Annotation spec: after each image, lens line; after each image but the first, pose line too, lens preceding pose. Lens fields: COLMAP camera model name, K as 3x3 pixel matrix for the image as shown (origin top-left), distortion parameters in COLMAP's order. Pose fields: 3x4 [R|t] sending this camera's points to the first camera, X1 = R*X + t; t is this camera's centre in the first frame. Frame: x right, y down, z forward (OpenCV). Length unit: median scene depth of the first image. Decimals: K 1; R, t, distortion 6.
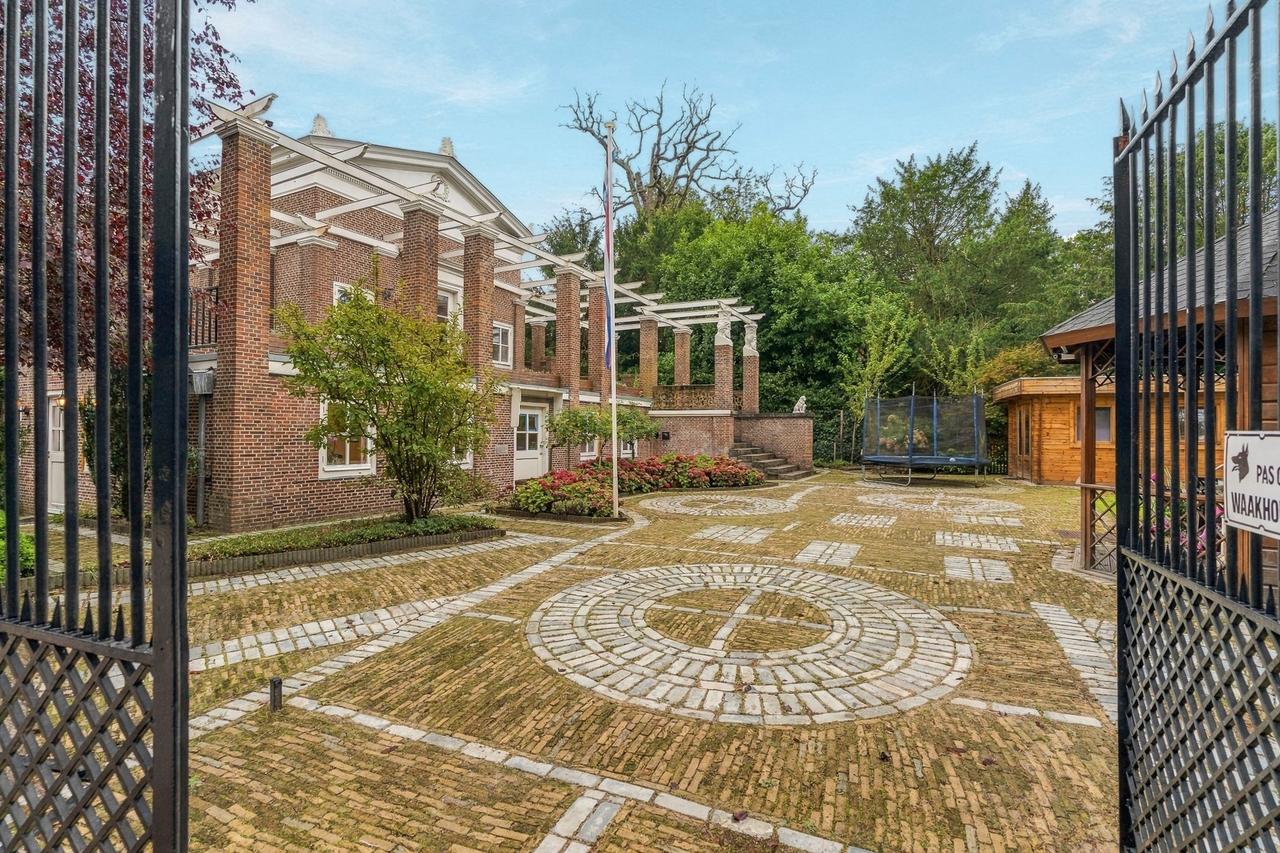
lens RADIAL K [[595.6, 0, 640.0], [0, 595.6, 426.5], [0, 0, 1]] dist [0.002254, 0.000087]
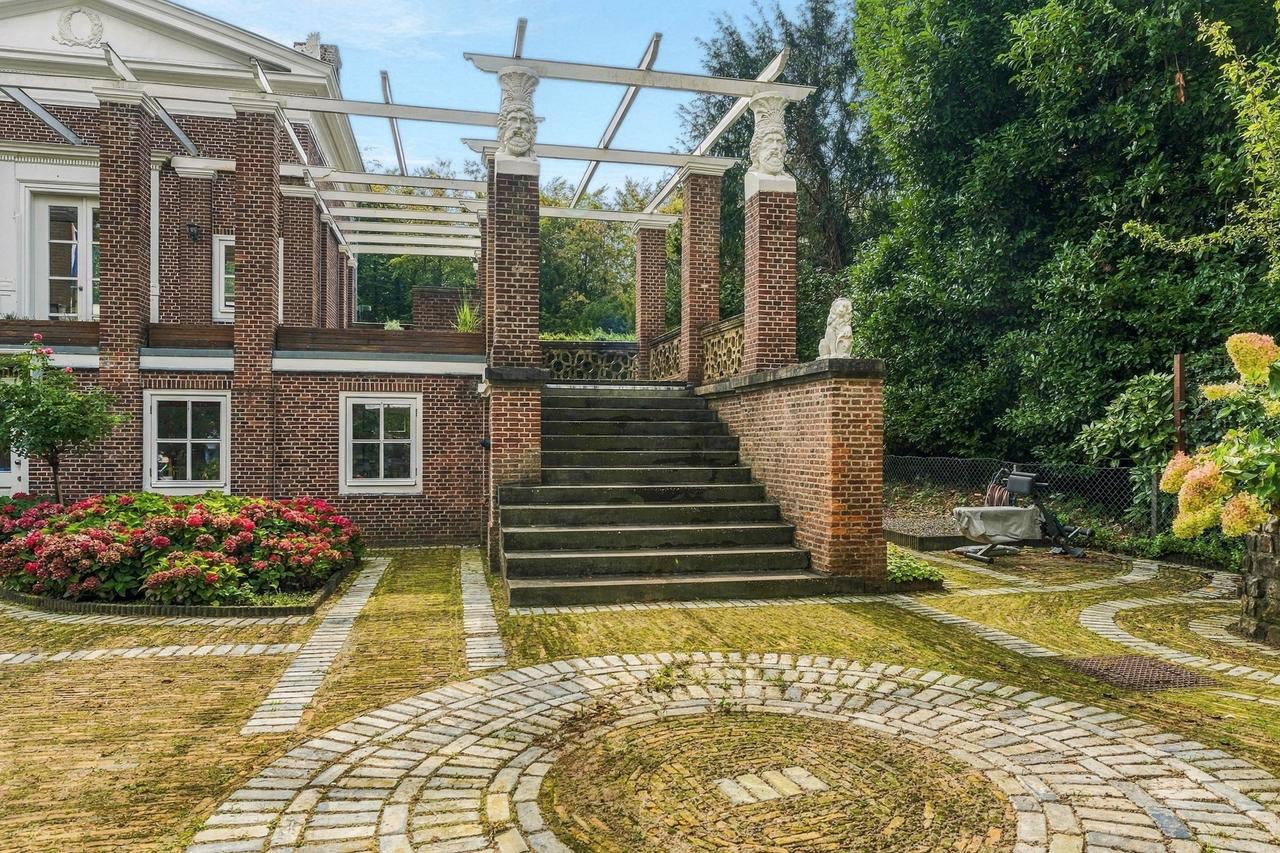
lens RADIAL K [[846.7, 0, 638.7], [0, 846.7, 443.9], [0, 0, 1]] dist [-0.002659, -0.001464]
pose [[0.630128, -0.001338, -0.776490, 0.514837], [0.007683, 0.999960, 0.004512, 0.012563], [0.776453, -0.008809, 0.630113, 0.685810]]
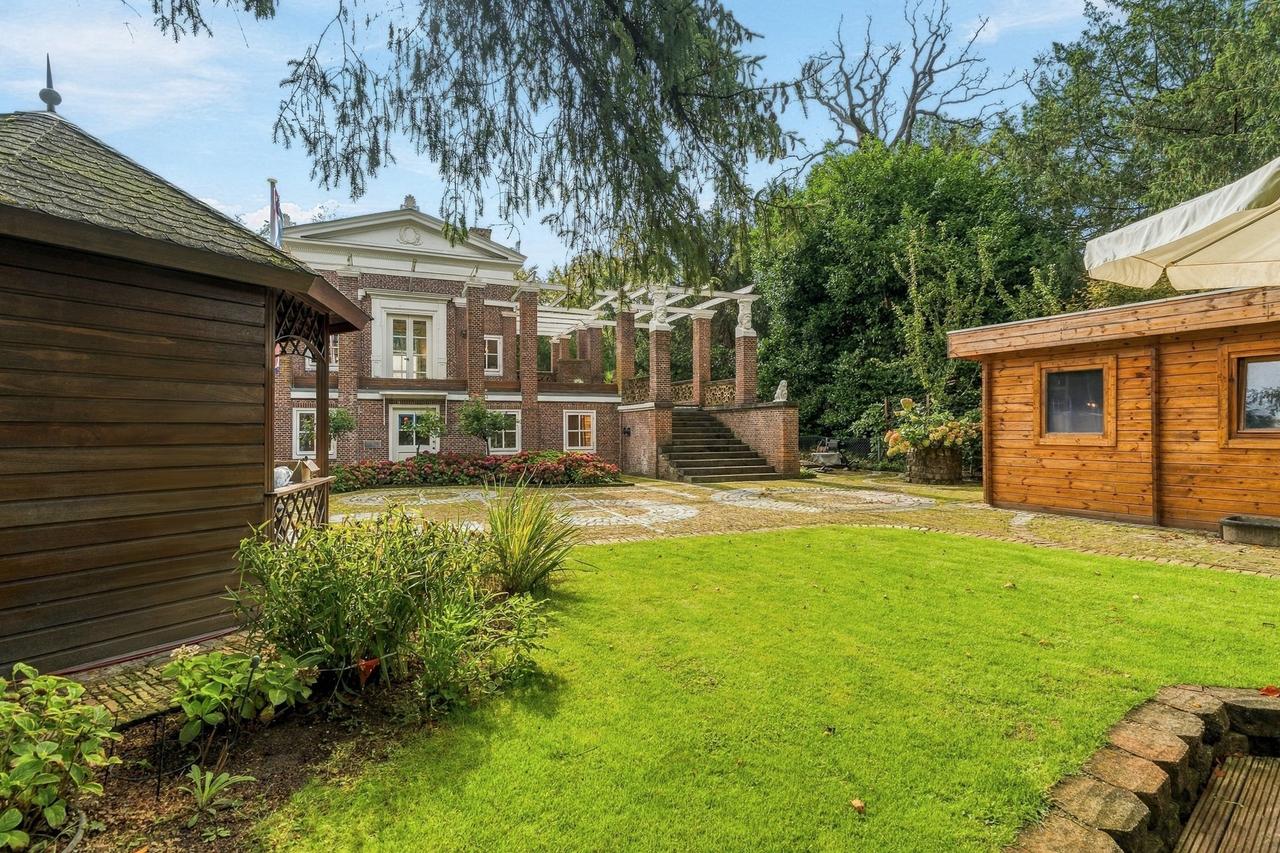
lens RADIAL K [[607.4, 0, 635.6], [0, 607.4, 425.3], [0, 0, 1]] dist [0.000051, -0.000236]
pose [[0.764893, -0.017024, -0.643932, 0.647362], [0.015689, 0.999847, -0.007798, 0.012388], [0.643966, -0.004138, 0.765043, 0.245762]]
